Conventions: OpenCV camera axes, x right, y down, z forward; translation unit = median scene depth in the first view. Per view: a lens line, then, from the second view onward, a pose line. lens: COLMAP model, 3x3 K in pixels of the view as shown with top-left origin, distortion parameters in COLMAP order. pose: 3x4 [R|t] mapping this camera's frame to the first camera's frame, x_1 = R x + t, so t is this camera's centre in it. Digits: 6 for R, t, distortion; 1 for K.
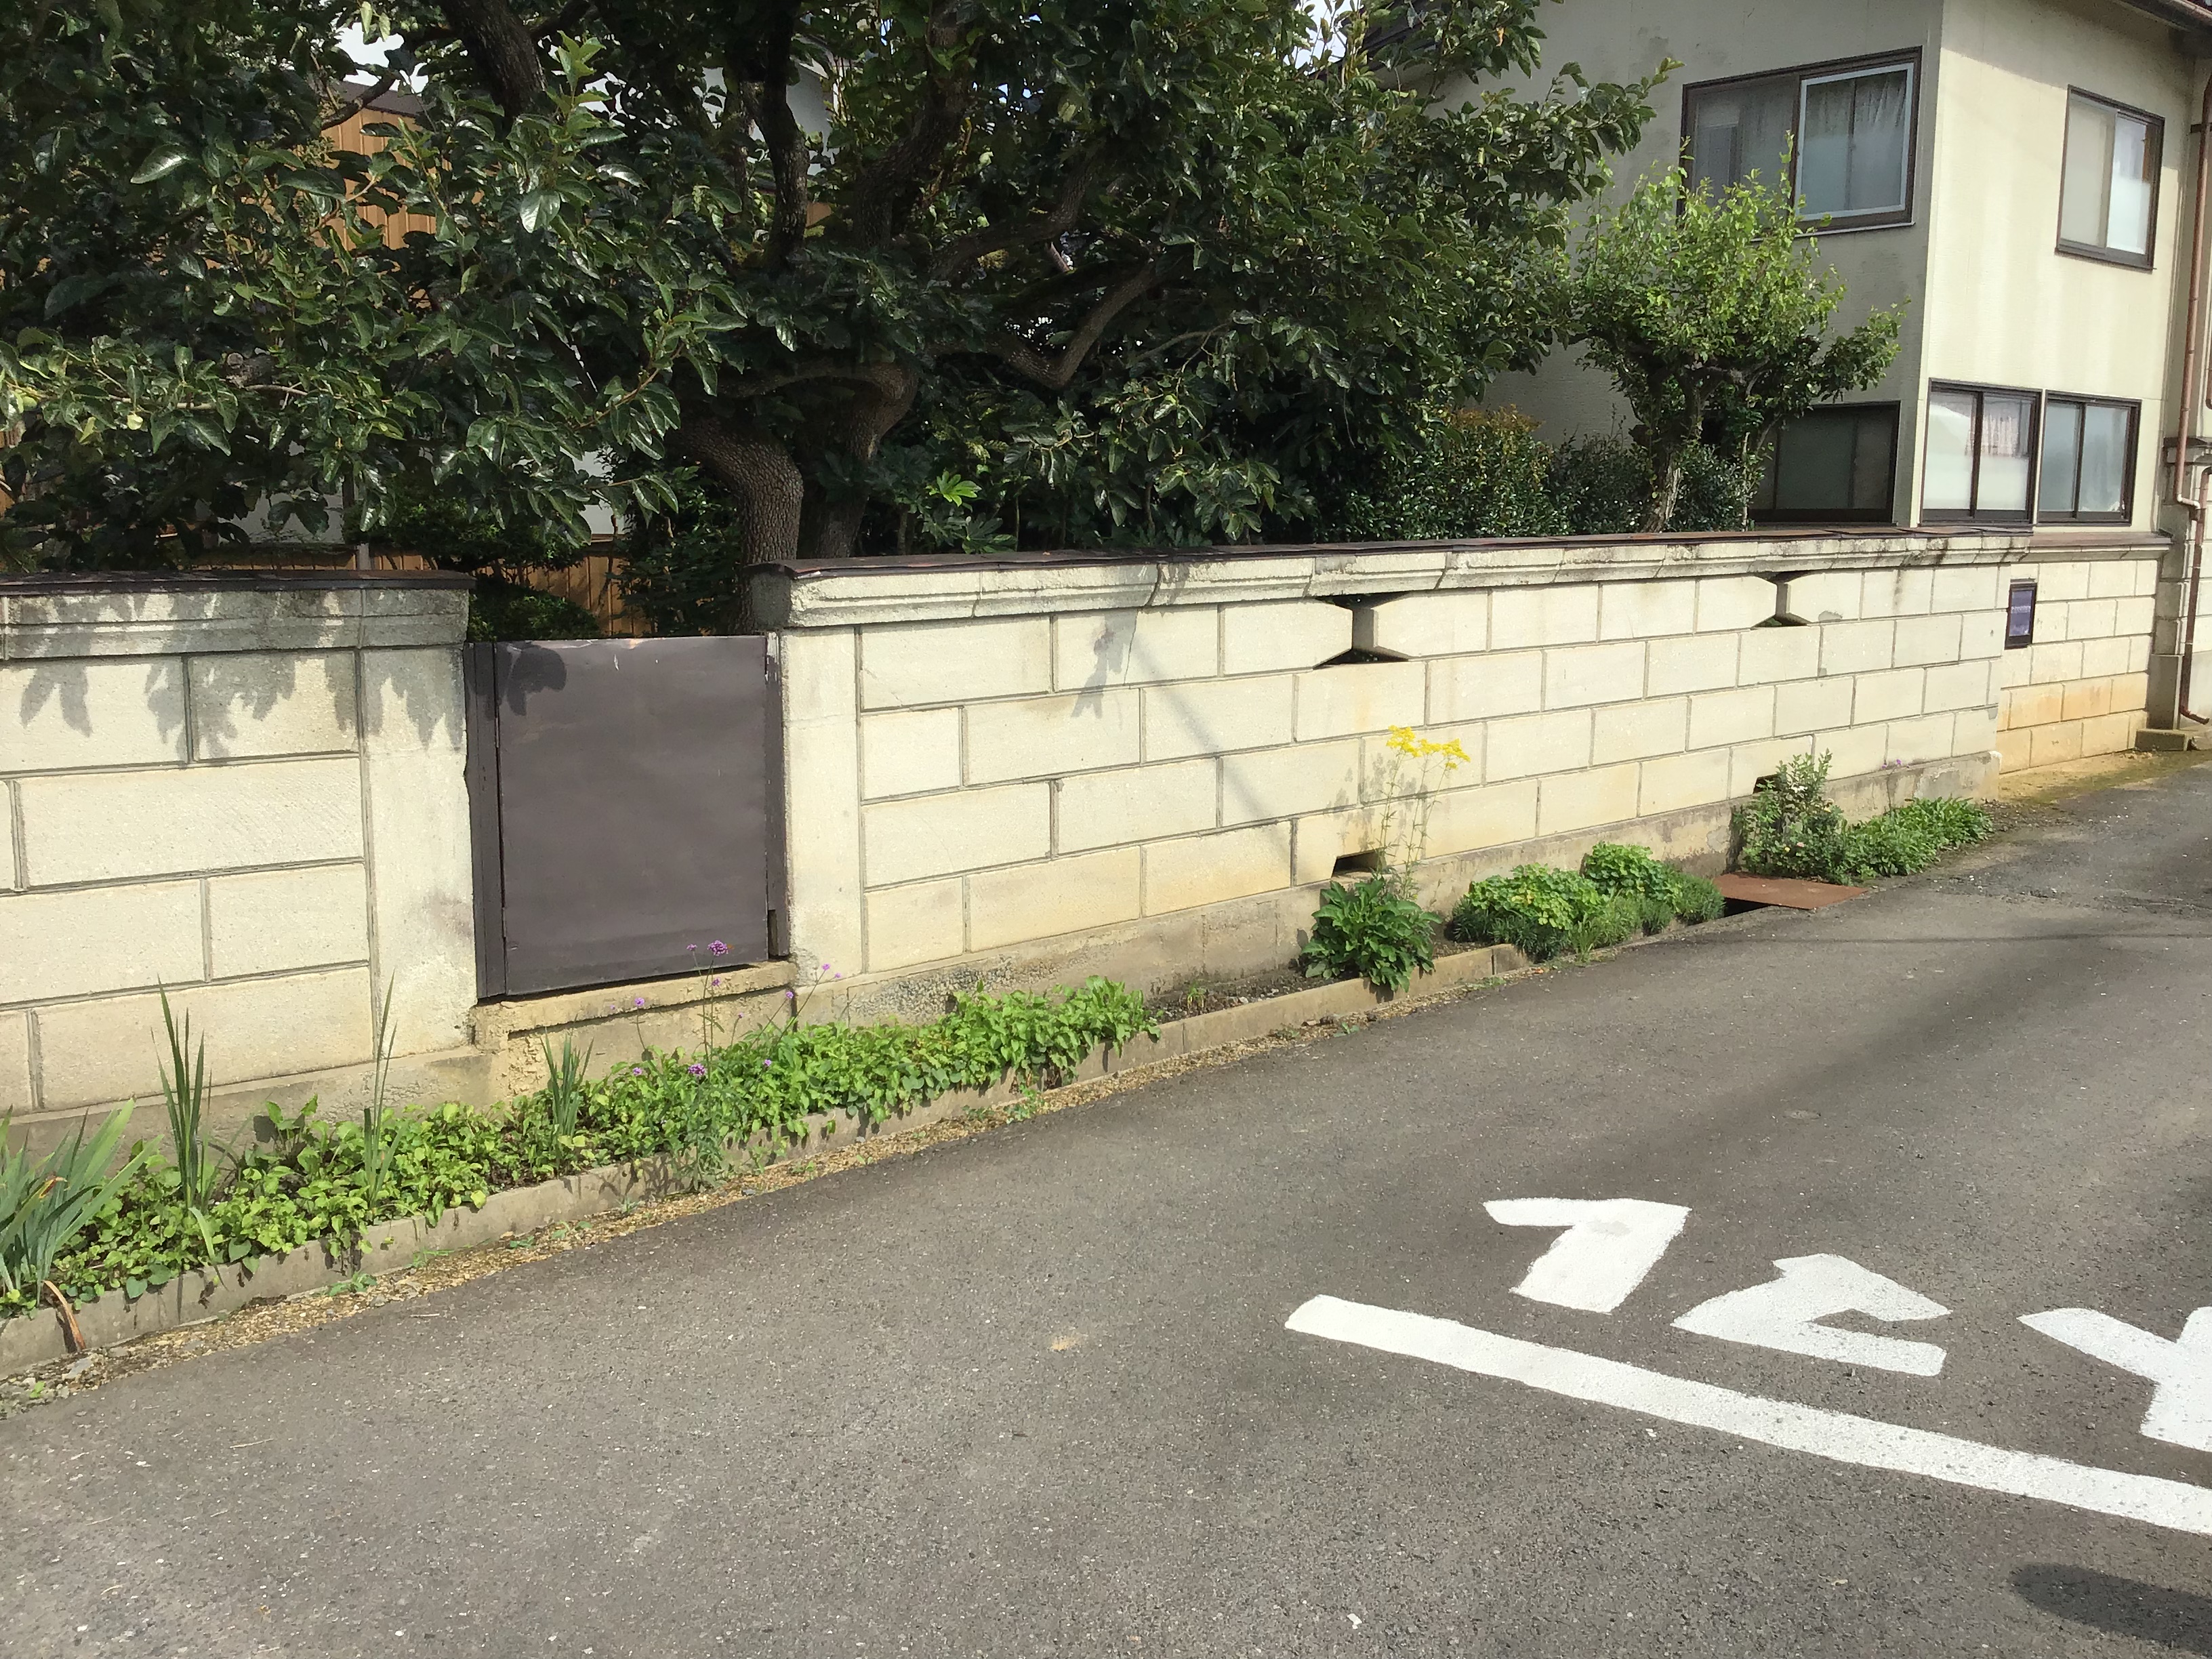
lens RADIAL K [[2035.3, 0, 1092.7], [0, 2035.3, 848.0], [0, 0, 1]] dist [0.056171, 0.000000]
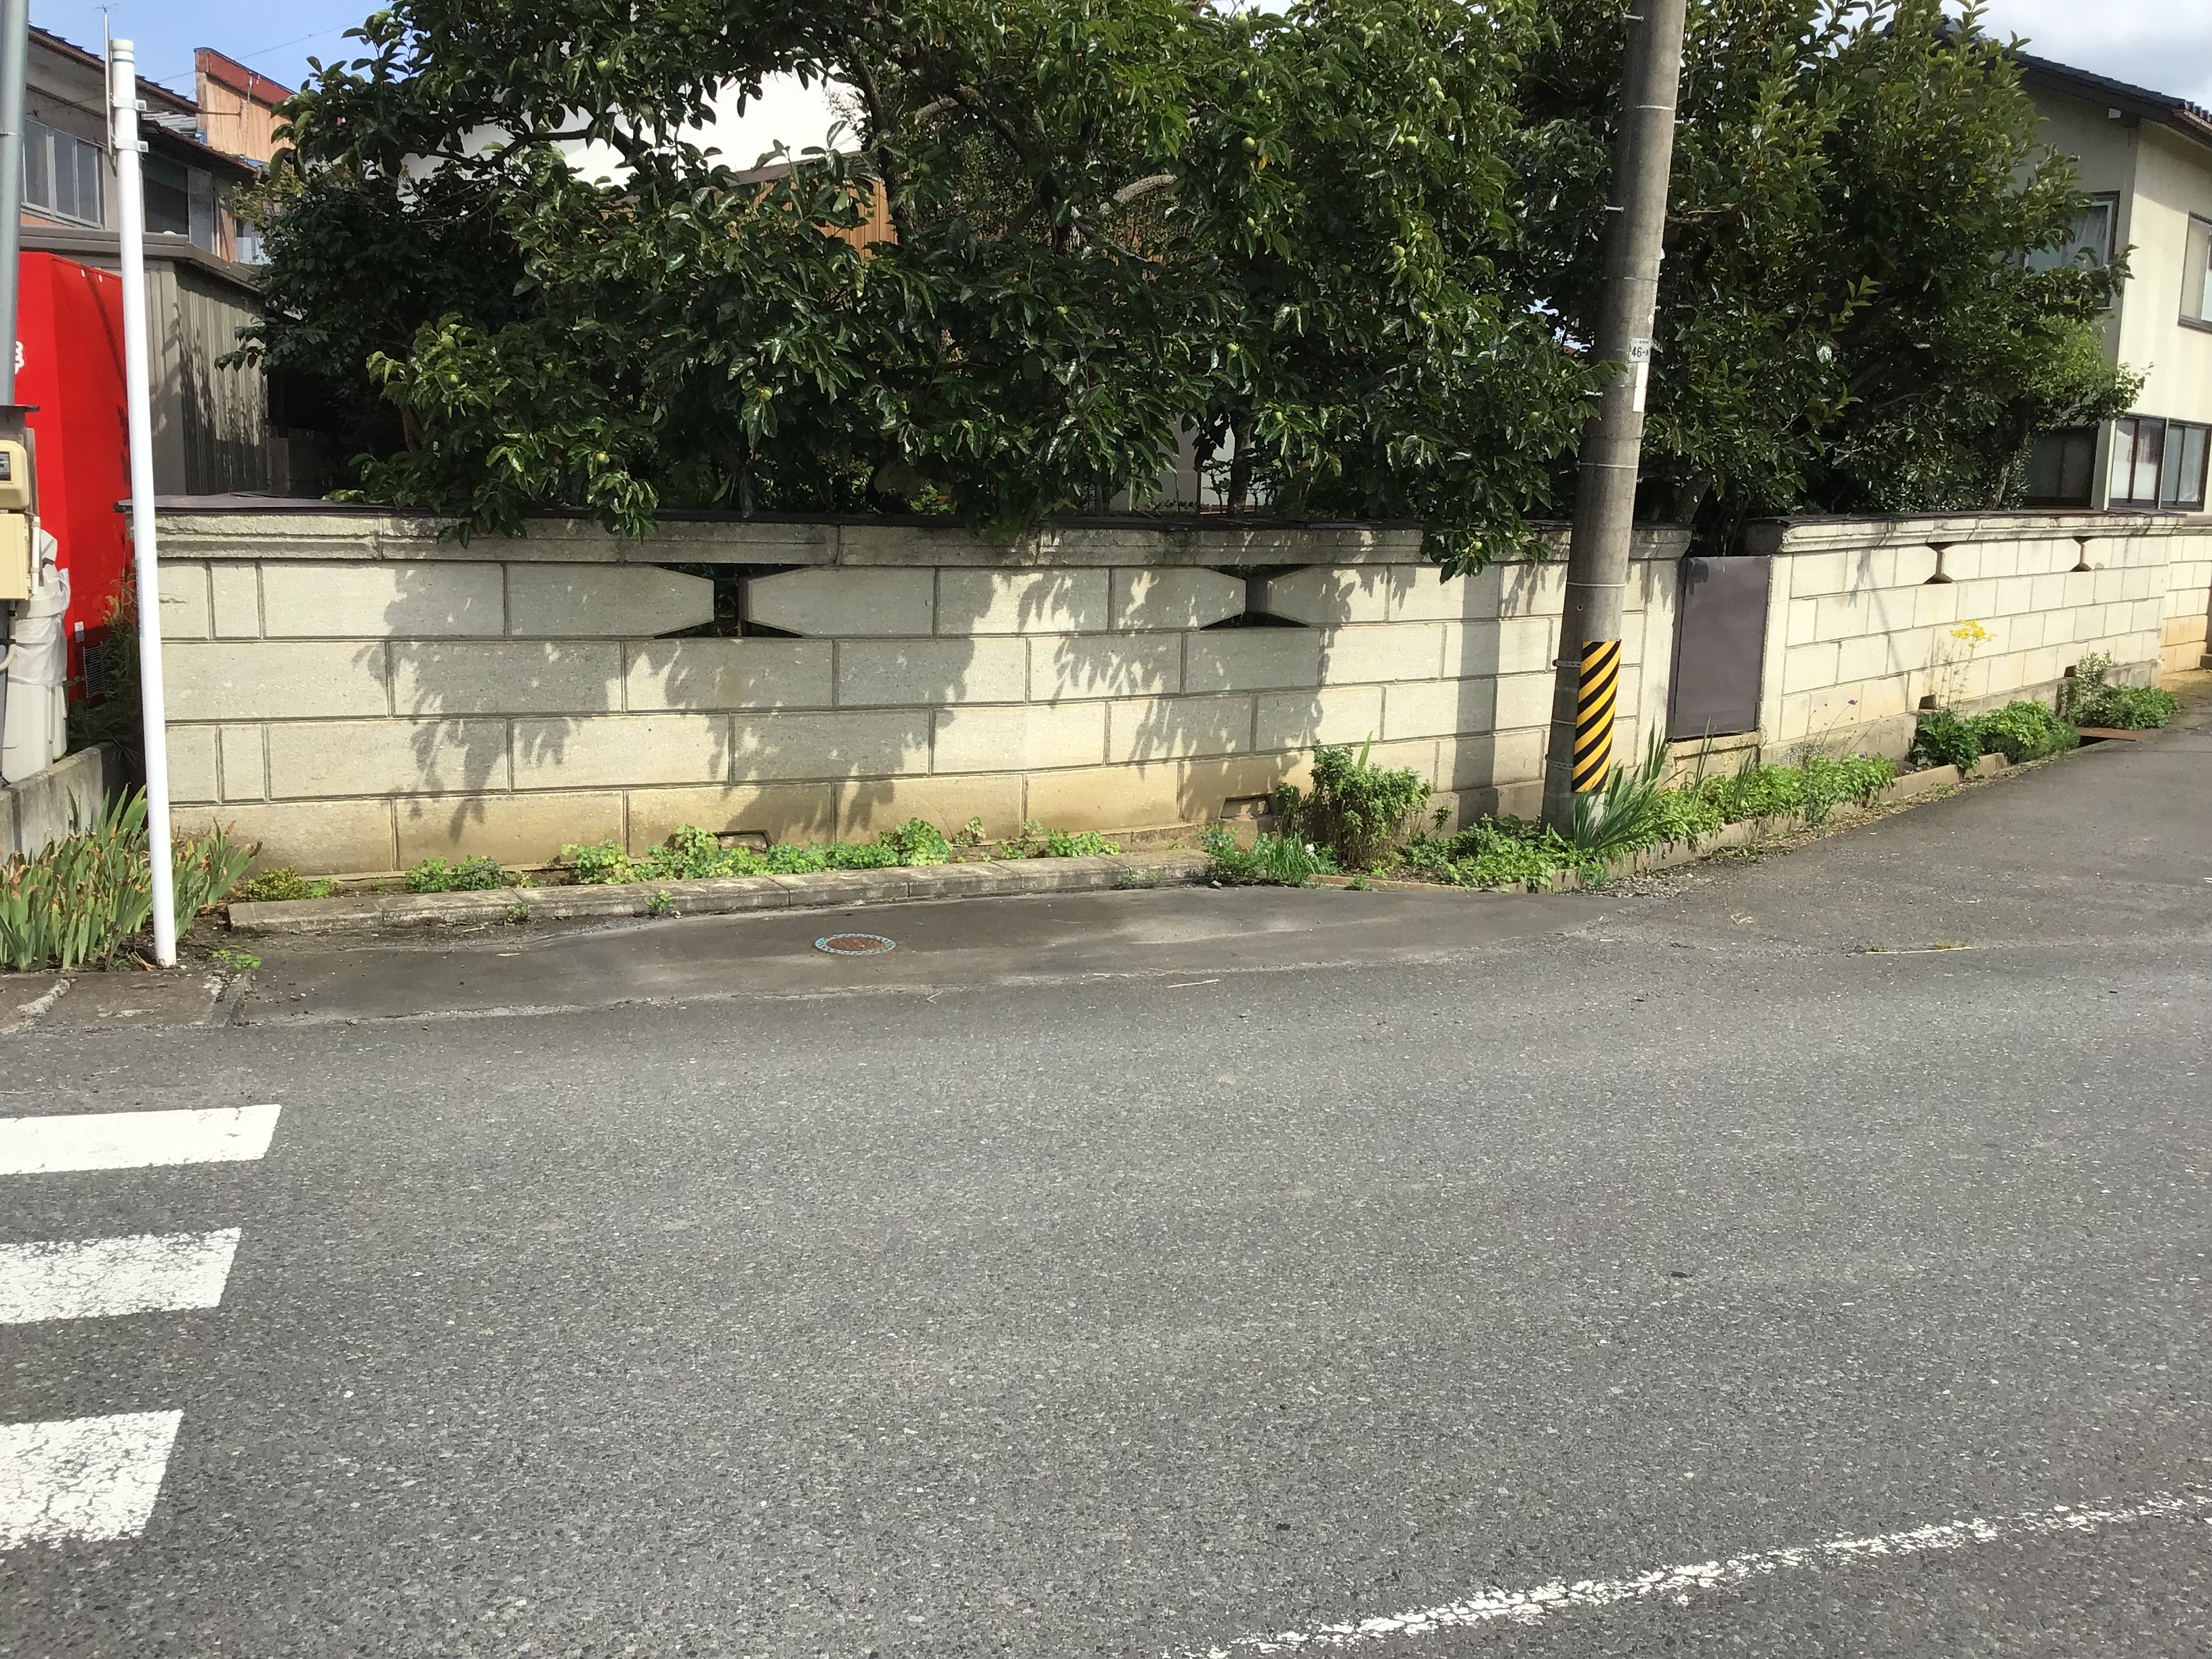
lens RADIAL K [[2035.3, 0, 1104.5], [0, 2035.3, 840.1], [0, 0, 1]] dist [0.056171, 0.000000]
pose [[0.994610, -0.004628, 0.103584, -0.747382], [0.004119, 0.999978, 0.005121, 0.113437], [-0.103605, -0.004667, 0.994608, -0.647706]]
